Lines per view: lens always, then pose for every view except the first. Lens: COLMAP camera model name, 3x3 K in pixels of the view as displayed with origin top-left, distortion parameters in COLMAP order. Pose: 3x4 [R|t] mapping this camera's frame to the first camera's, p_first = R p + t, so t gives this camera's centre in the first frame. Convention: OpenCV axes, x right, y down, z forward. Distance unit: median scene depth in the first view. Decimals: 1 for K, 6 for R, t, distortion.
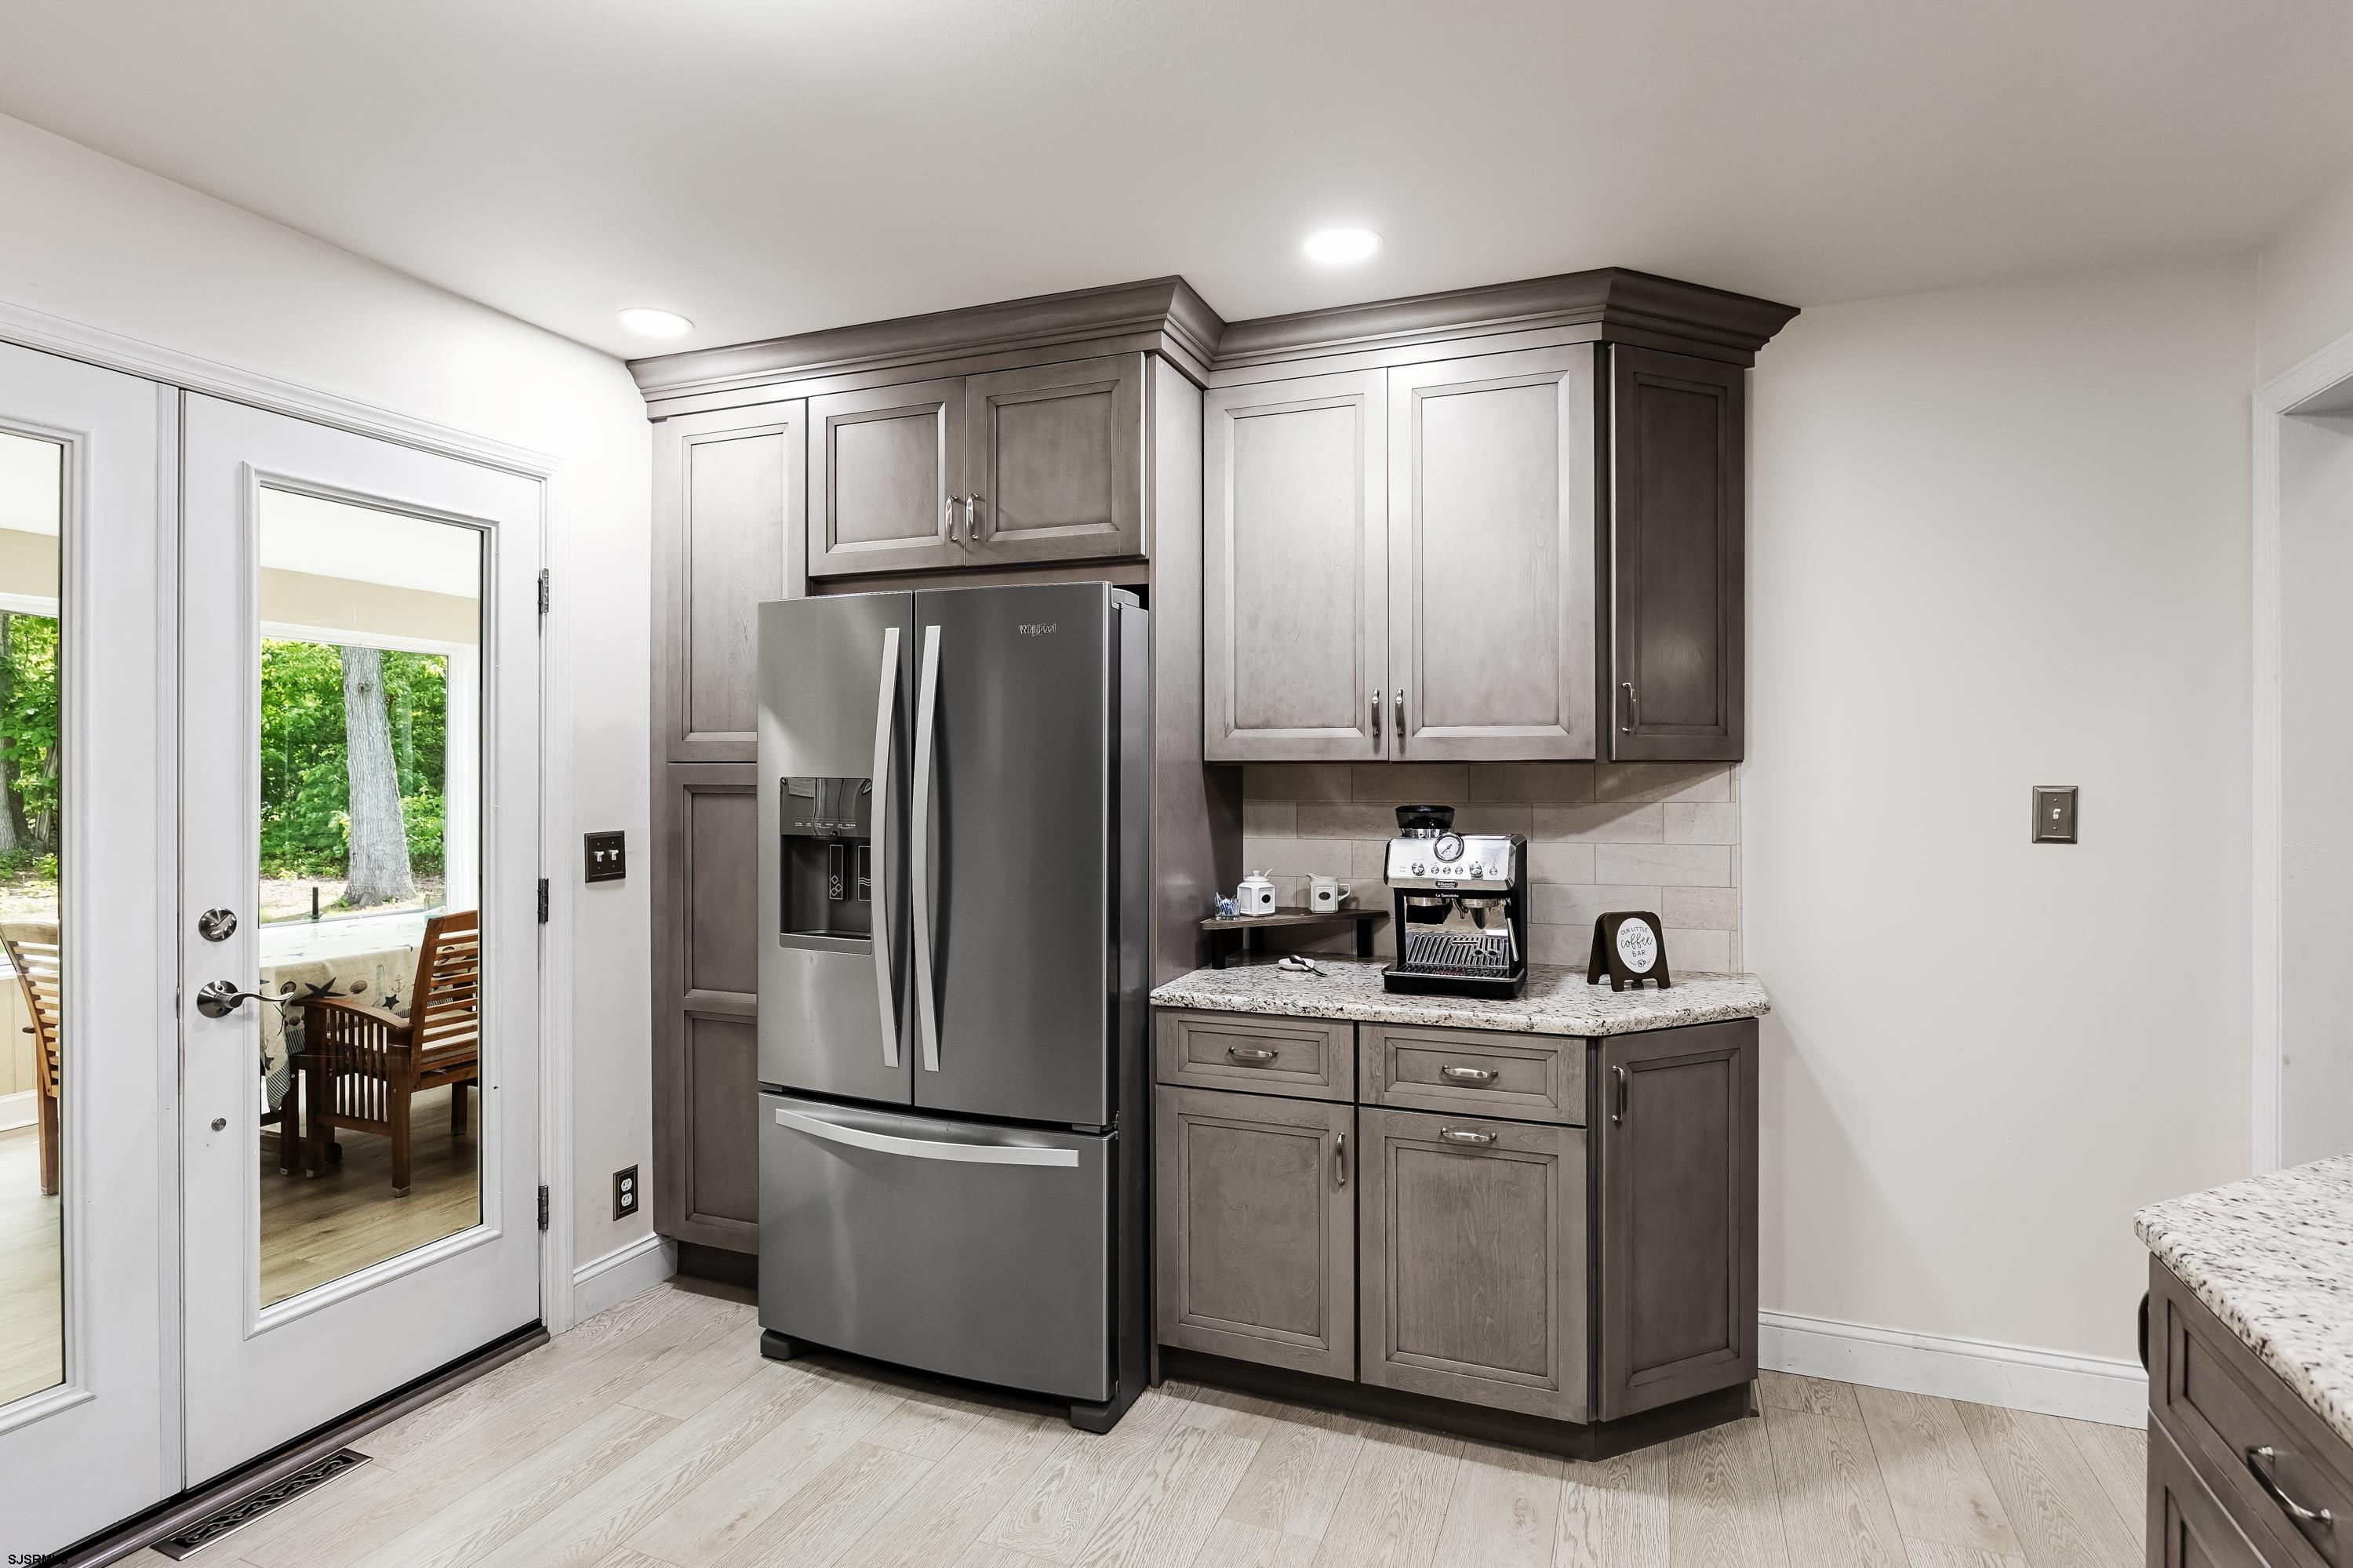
lens RADIAL K [[1196.1, 0, 1179.7], [0, 1196.1, 776.7], [0, 0, 1]] dist [-0.017411, 0.001813]
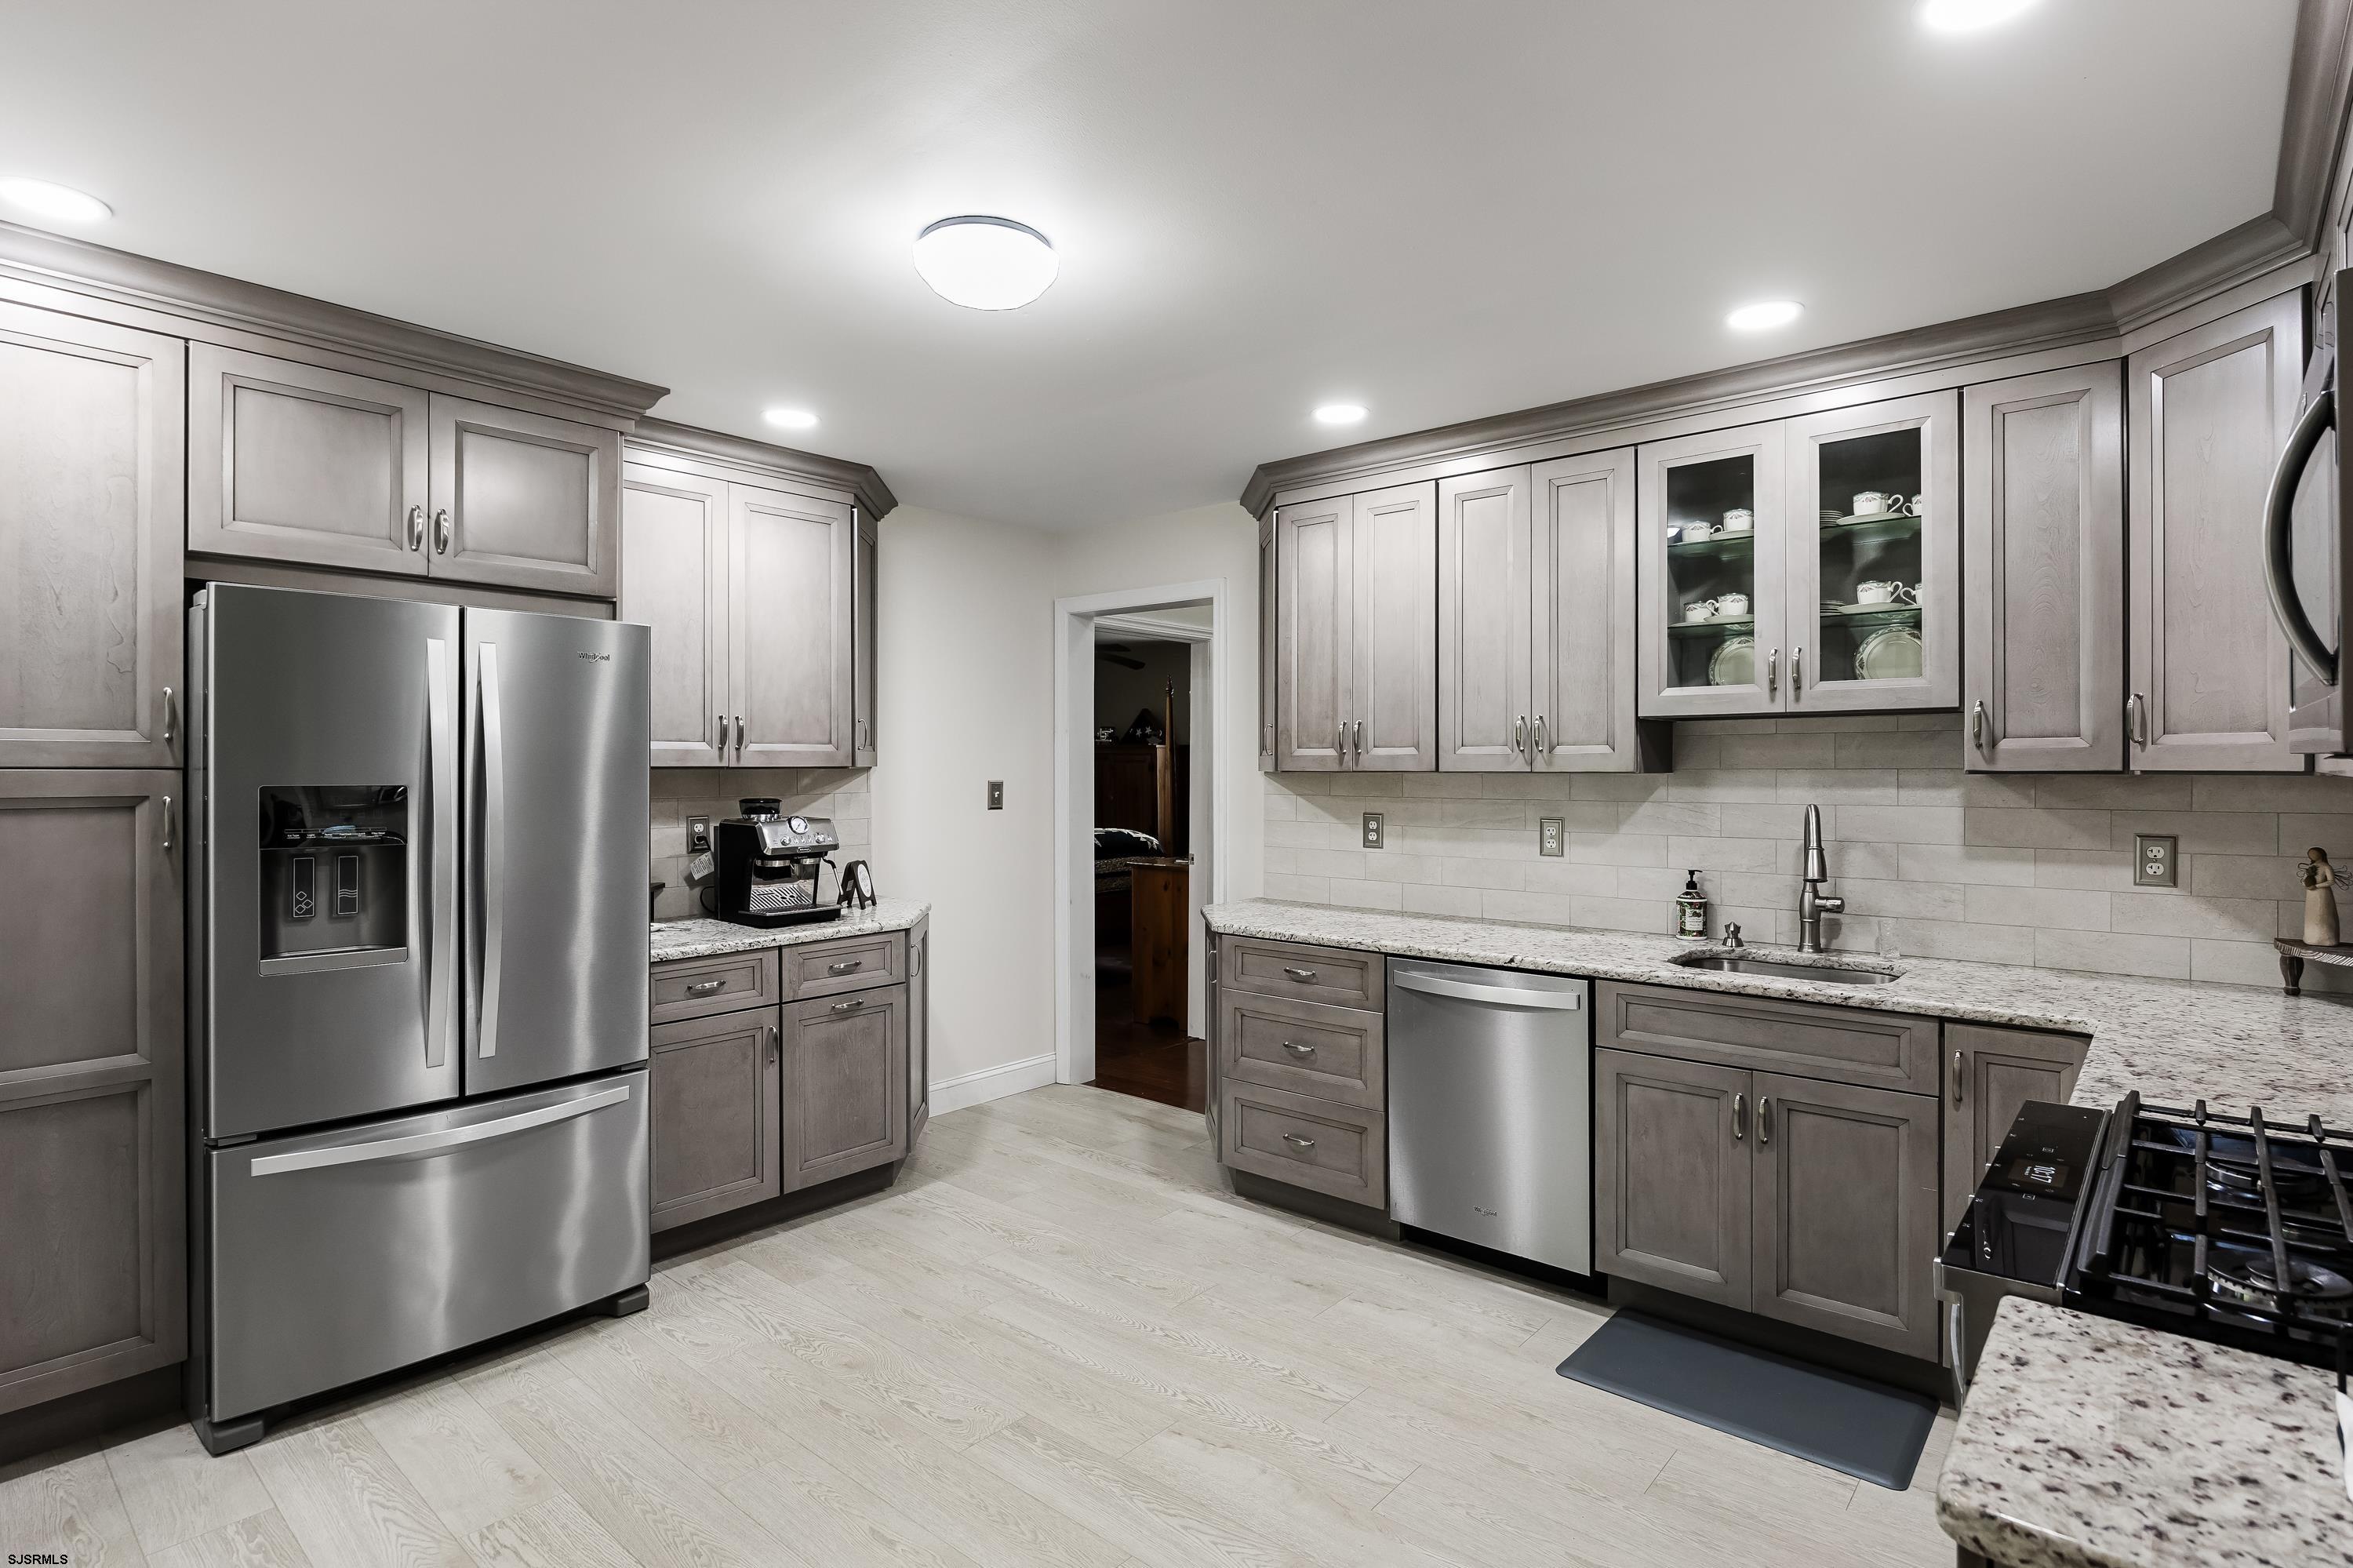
lens RADIAL K [[1196.1, 0, 1201.4], [0, 1196.1, 777.3], [0, 0, 1]] dist [-0.017411, 0.001813]
pose [[0.304307, -0.008278, 0.952538, -1.040615], [0.004957, 0.999962, 0.007106, -0.009080], [-0.952561, 0.002560, 0.304336, 0.065248]]
